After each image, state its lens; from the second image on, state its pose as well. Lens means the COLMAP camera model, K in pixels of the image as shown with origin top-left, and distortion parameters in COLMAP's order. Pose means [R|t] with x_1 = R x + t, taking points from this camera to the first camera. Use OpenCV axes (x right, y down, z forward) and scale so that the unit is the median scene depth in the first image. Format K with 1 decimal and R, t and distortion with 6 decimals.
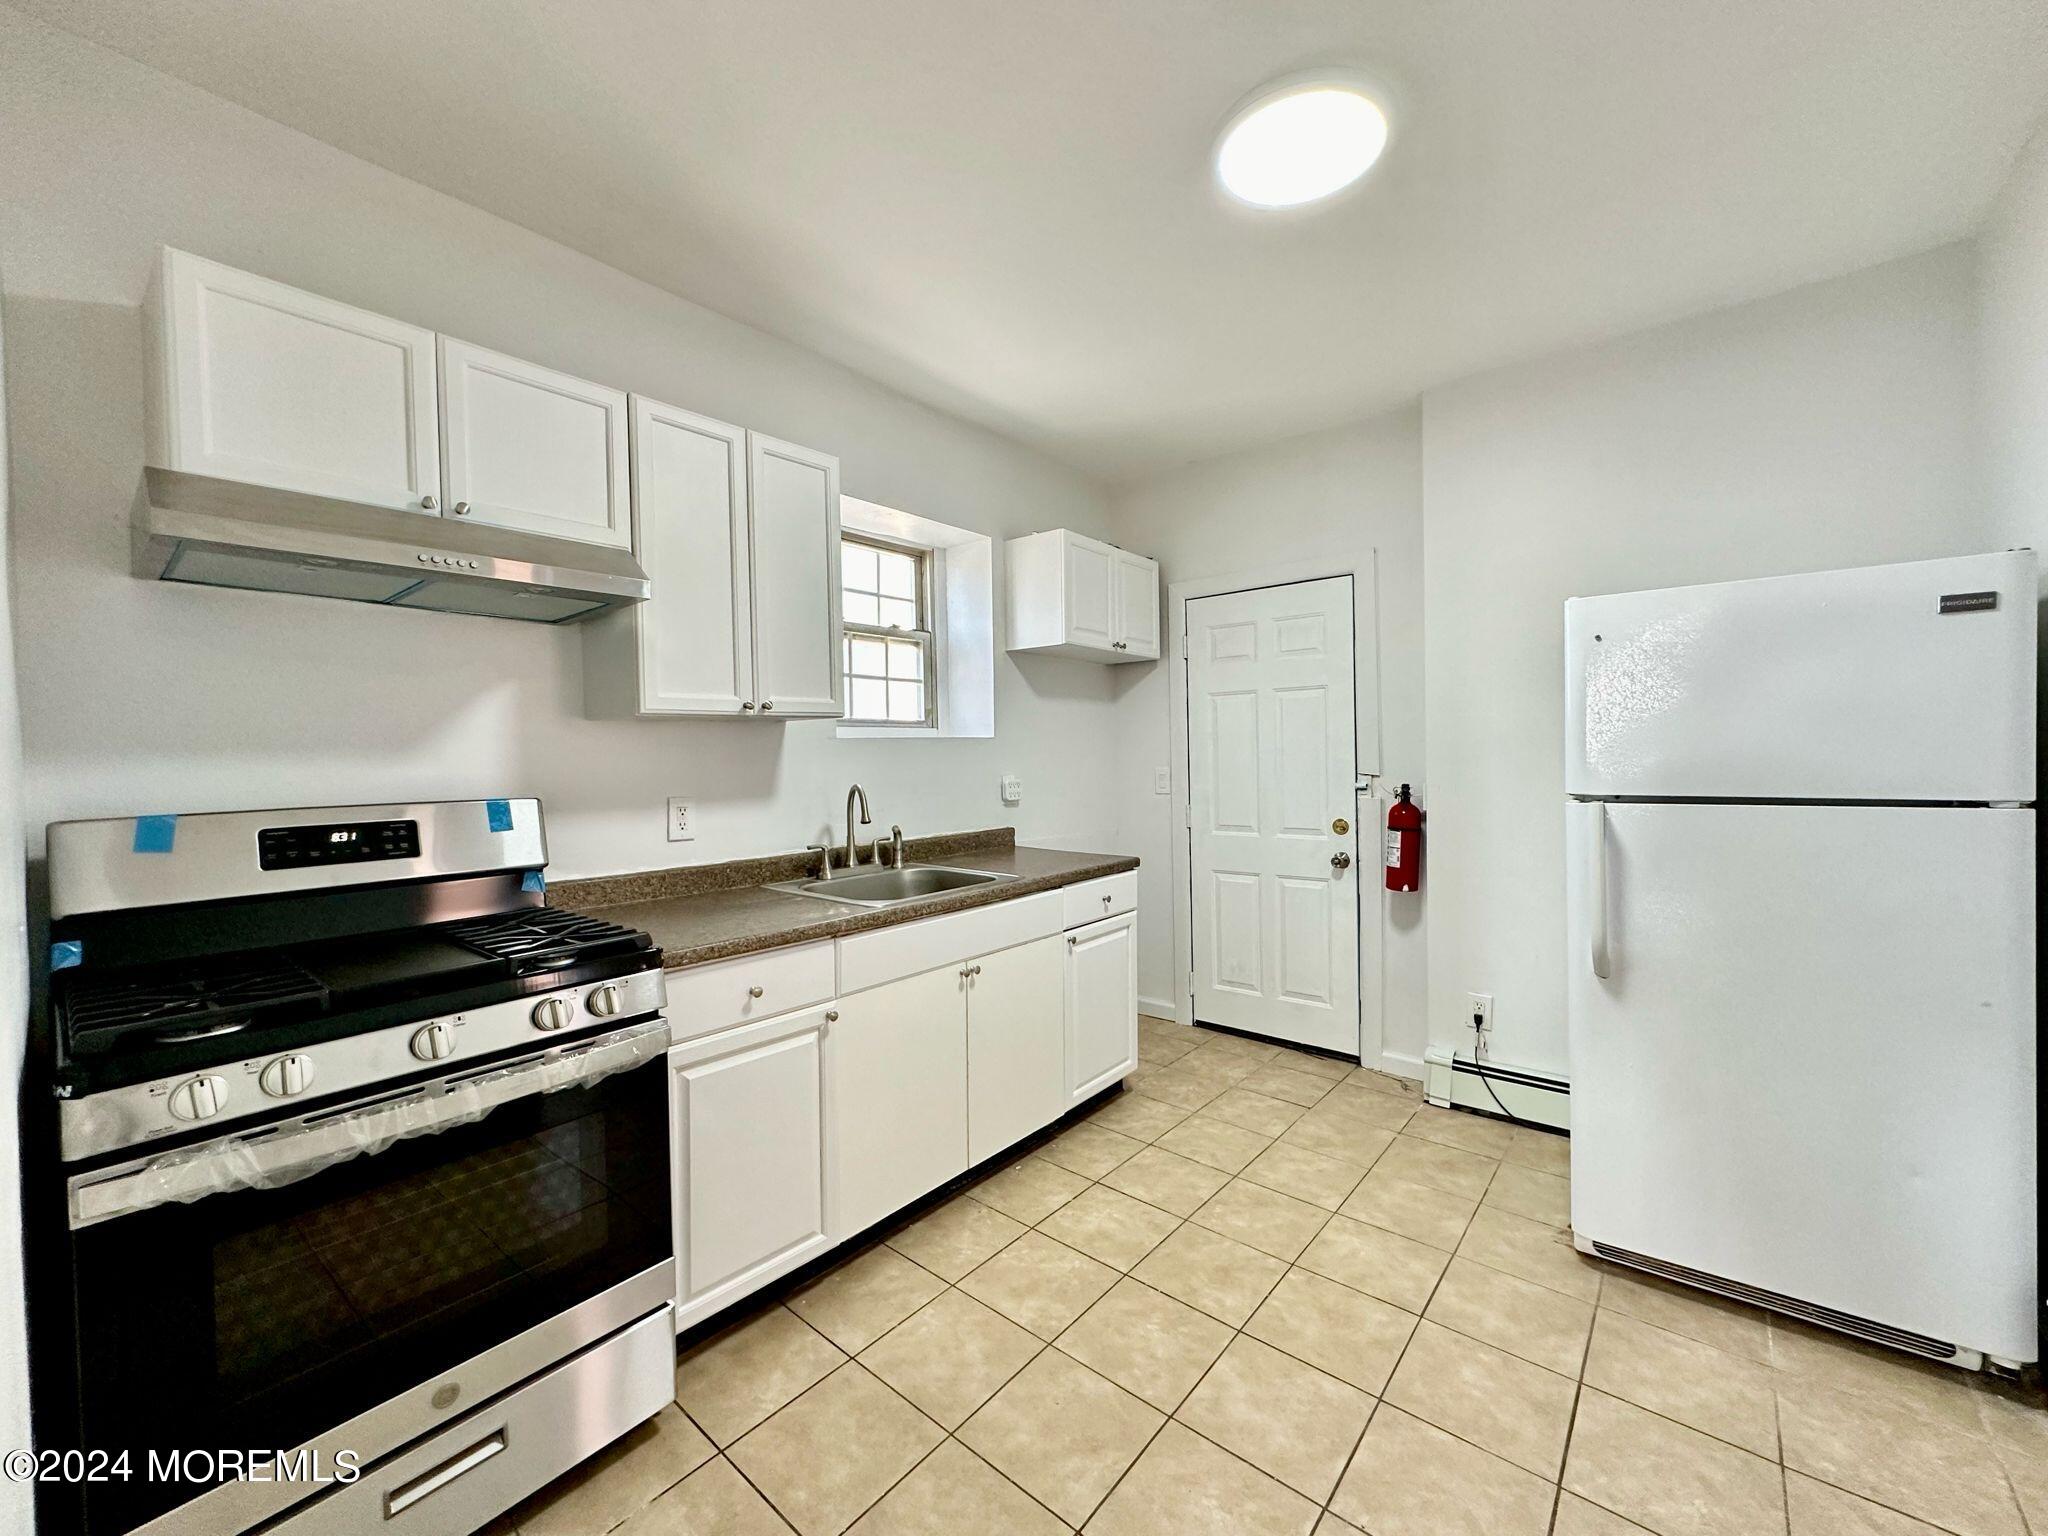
lens RADIAL K [[817.4, 0, 1024.0], [0, 817.4, 768.0], [0, 0, 1]] dist [-0.000518, 0.000059]
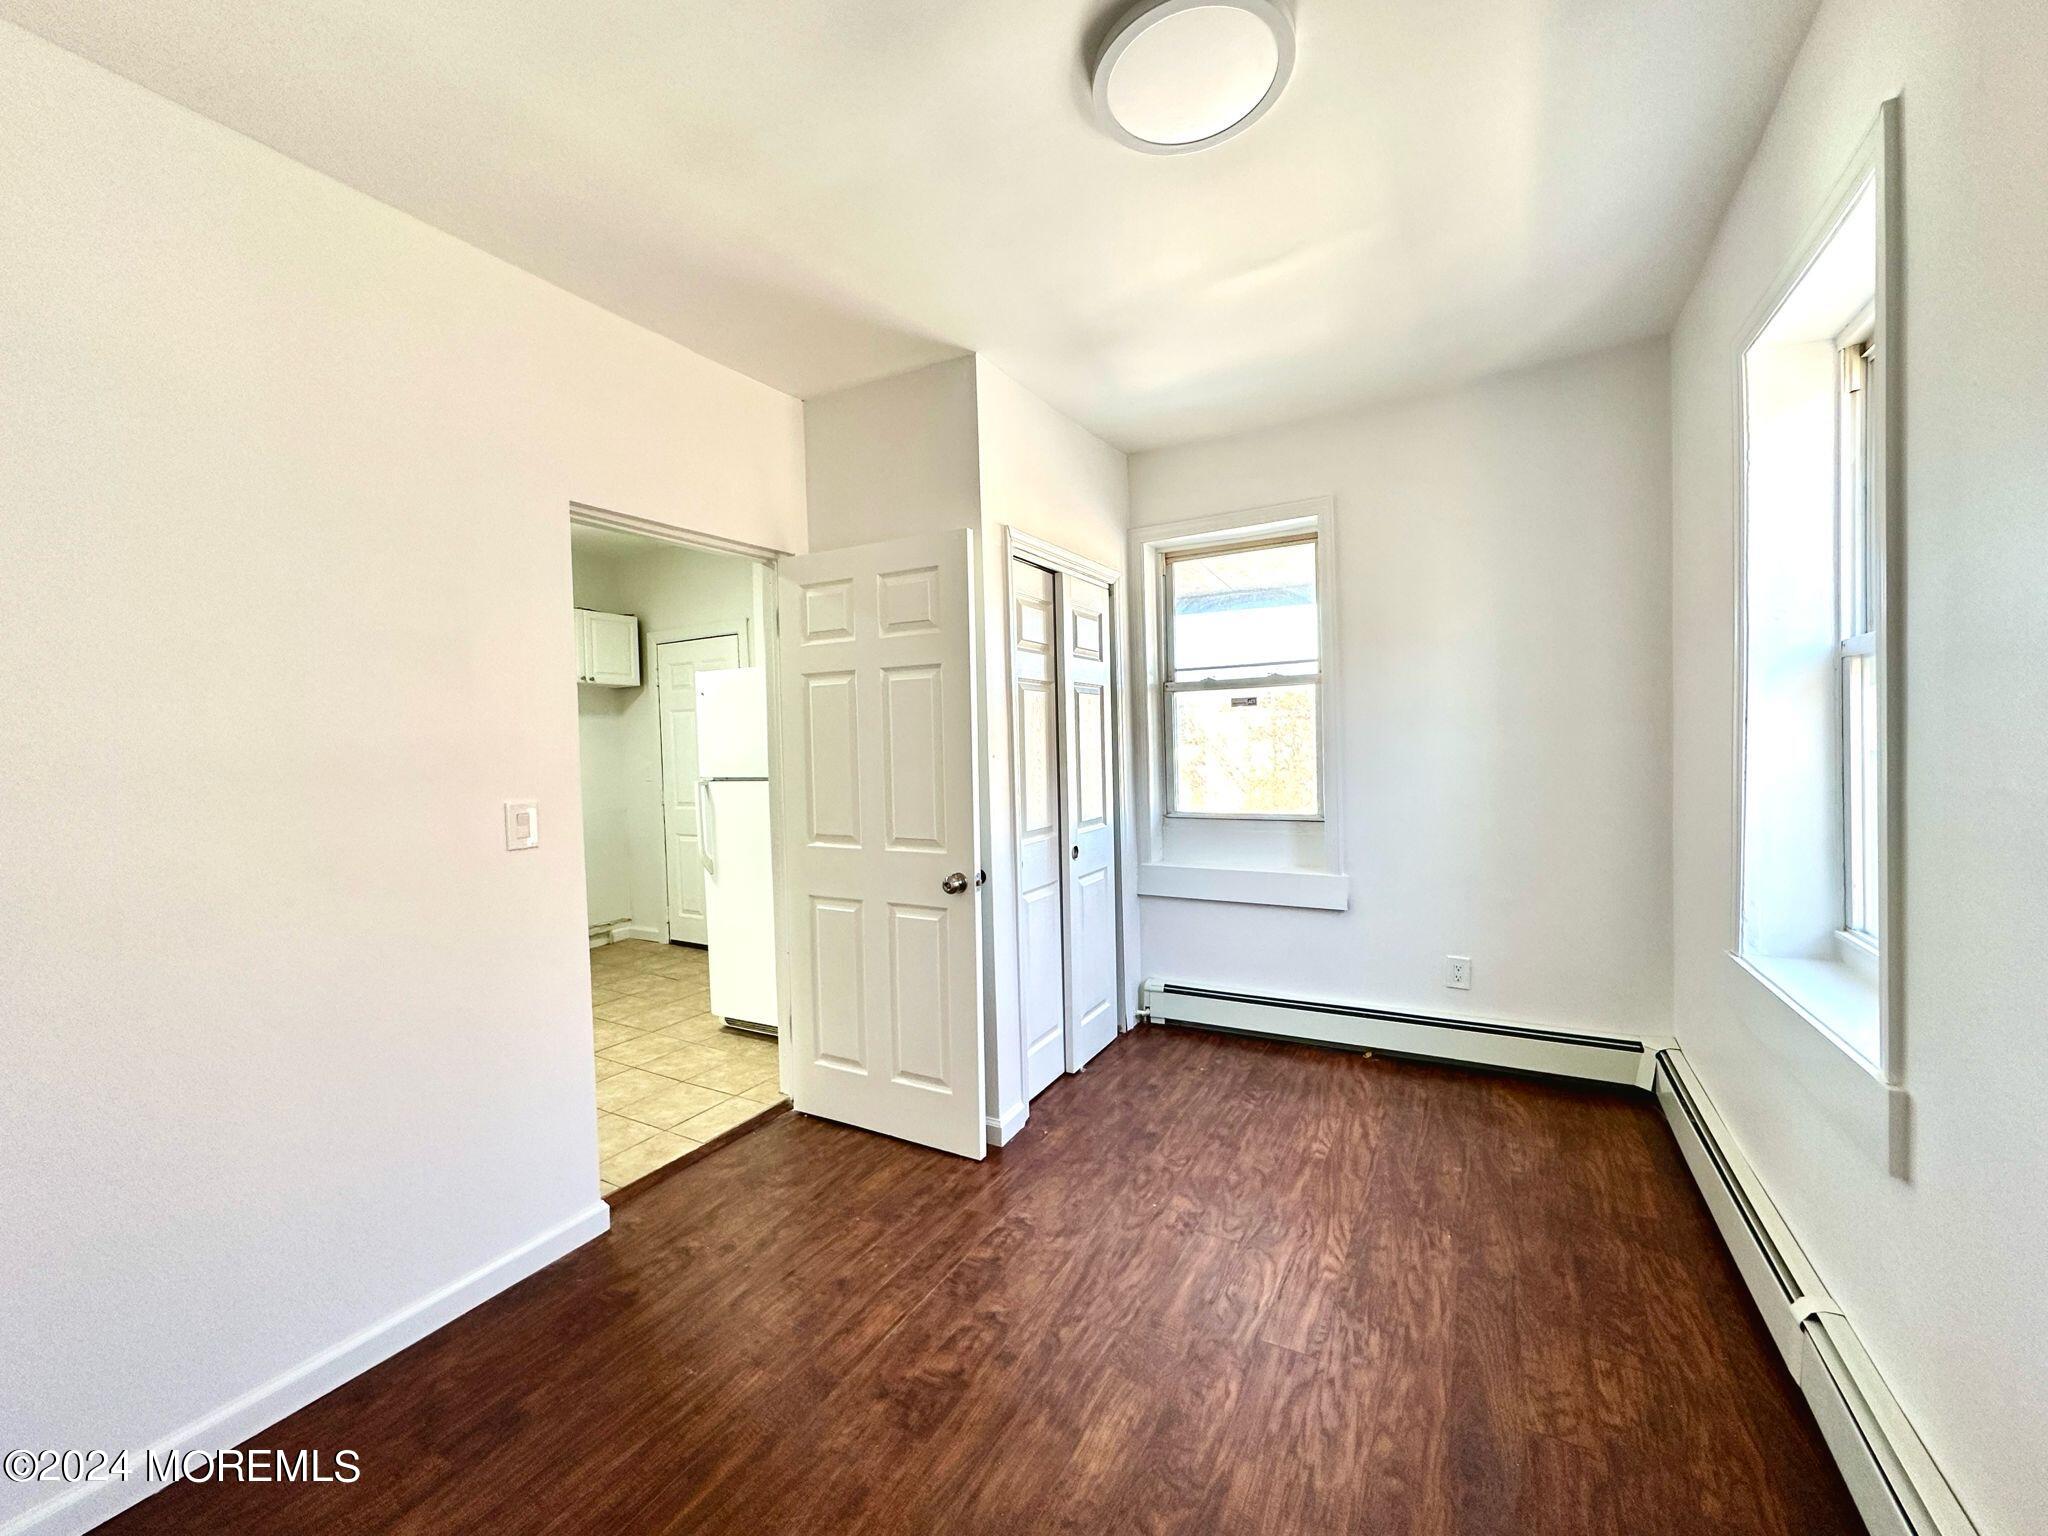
lens RADIAL K [[817.4, 0, 1024.0], [0, 817.4, 768.0], [0, 0, 1]] dist [-0.000518, 0.000059]
pose [[0.984253, -0.014744, 0.176147, 0.914418], [0.013289, 0.999867, 0.009433, 0.006457], [-0.176263, -0.006943, 0.984319, -0.814078]]
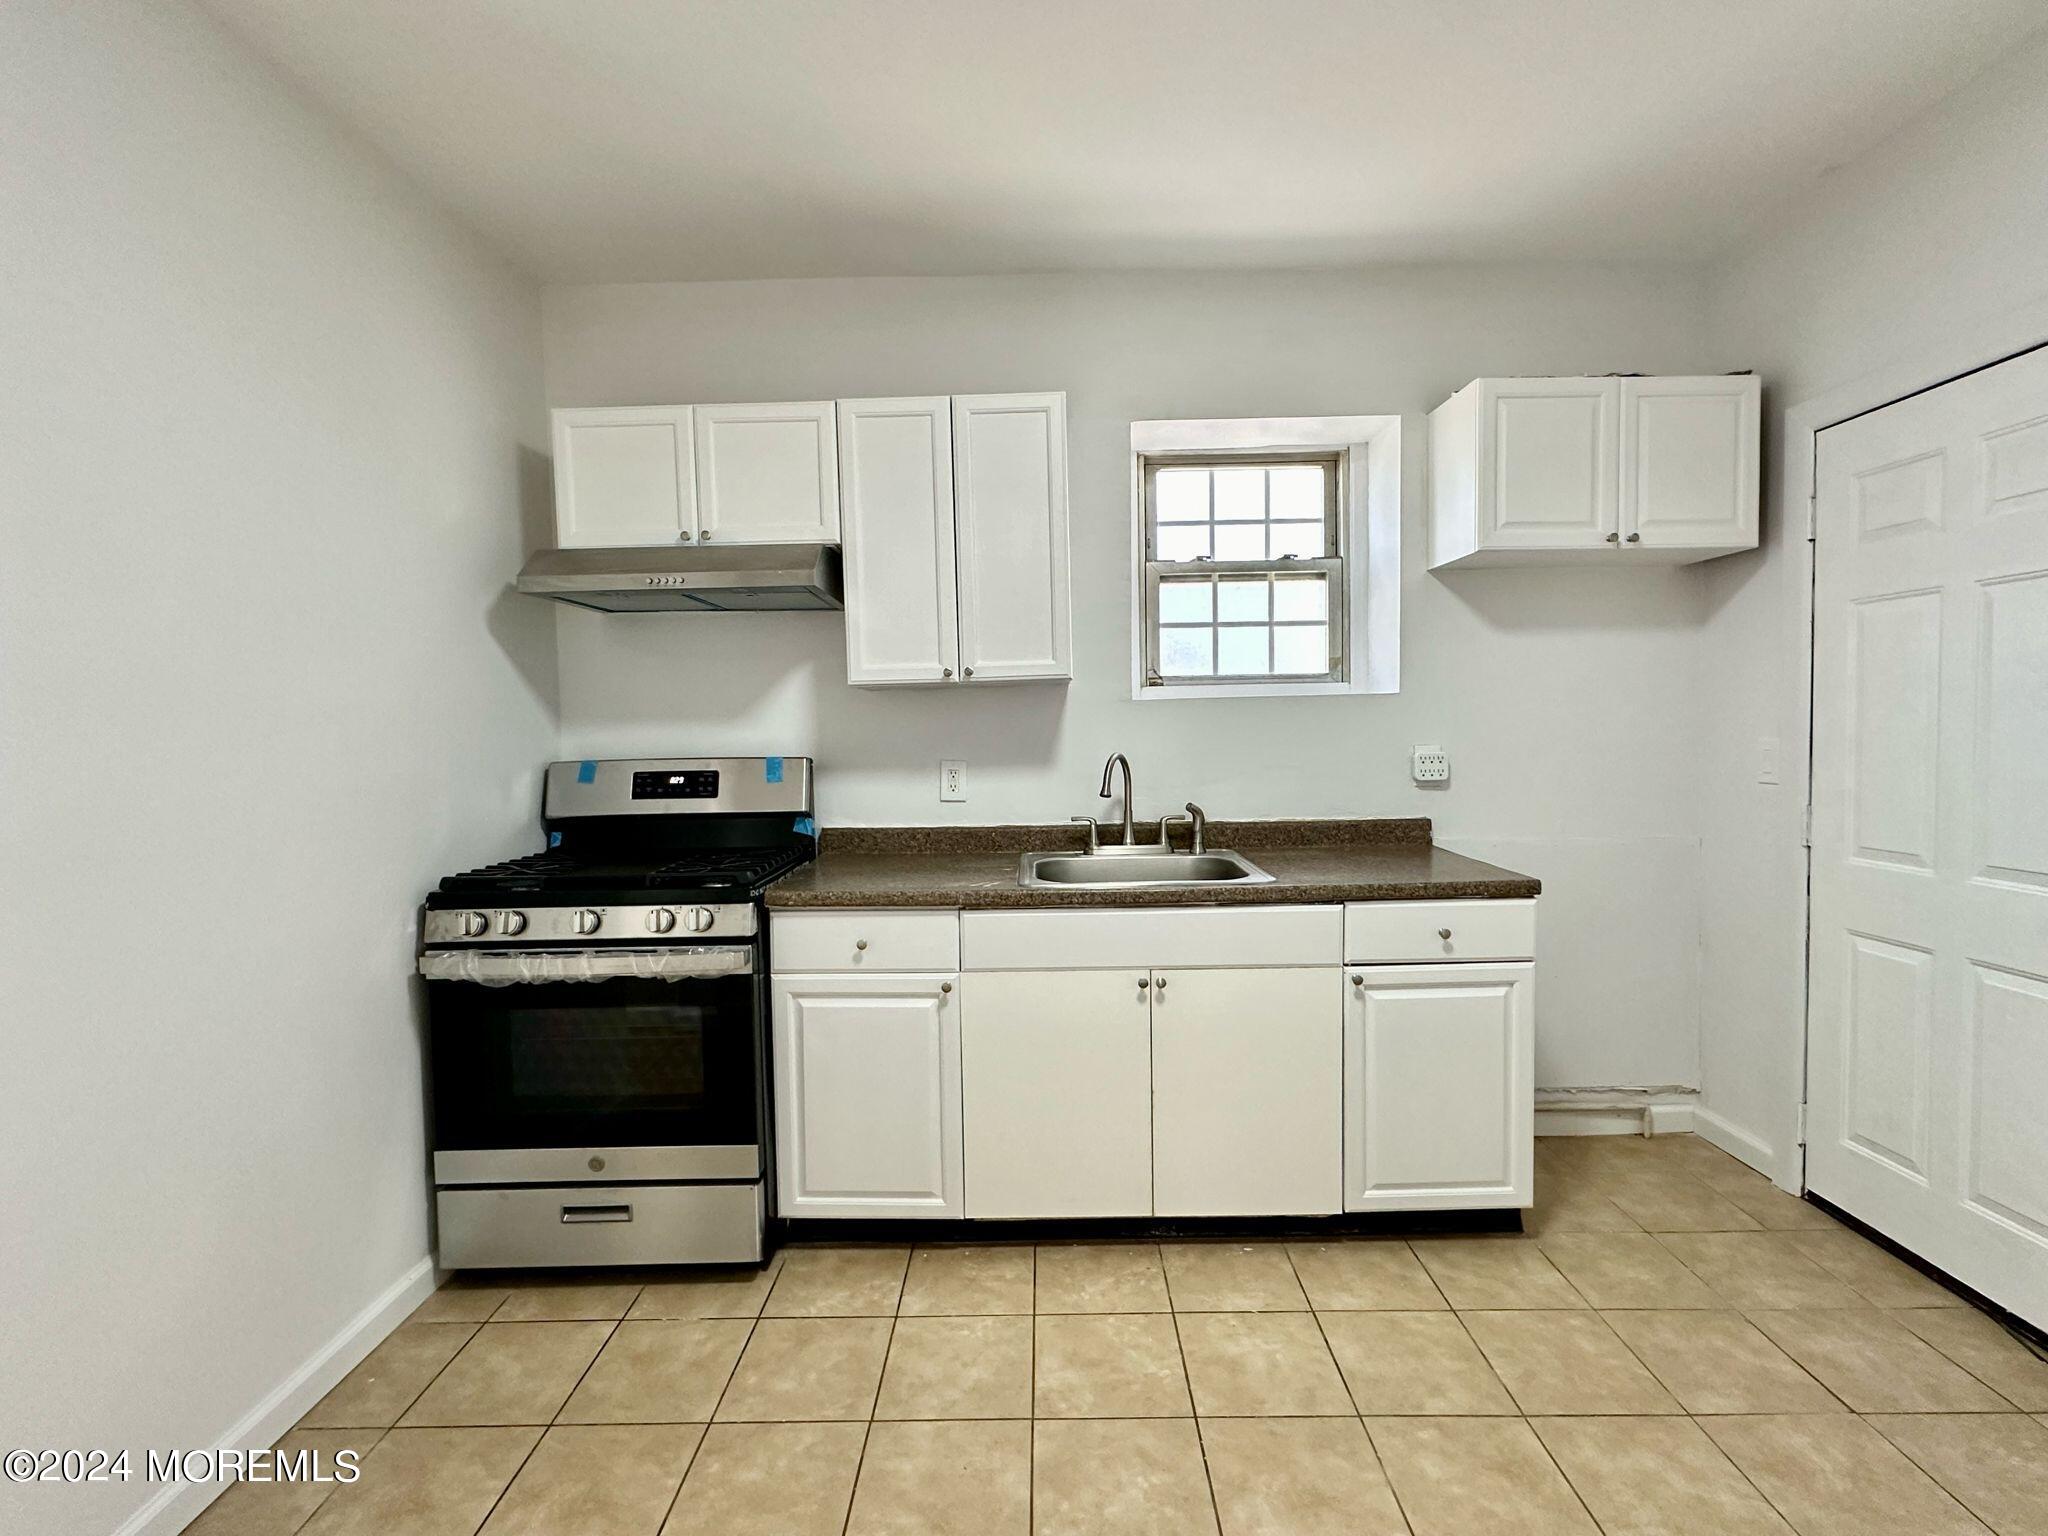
lens RADIAL K [[941.3, 0, 1024.0], [0, 941.3, 768.0], [0, 0, 1]] dist [-0.002362, 0.000450]
pose [[0.632258, 0.040172, -0.773716, 0.572777], [-0.005219, 0.998853, 0.047596, -0.012738], [0.774741, -0.026055, 0.631742, 0.299225]]
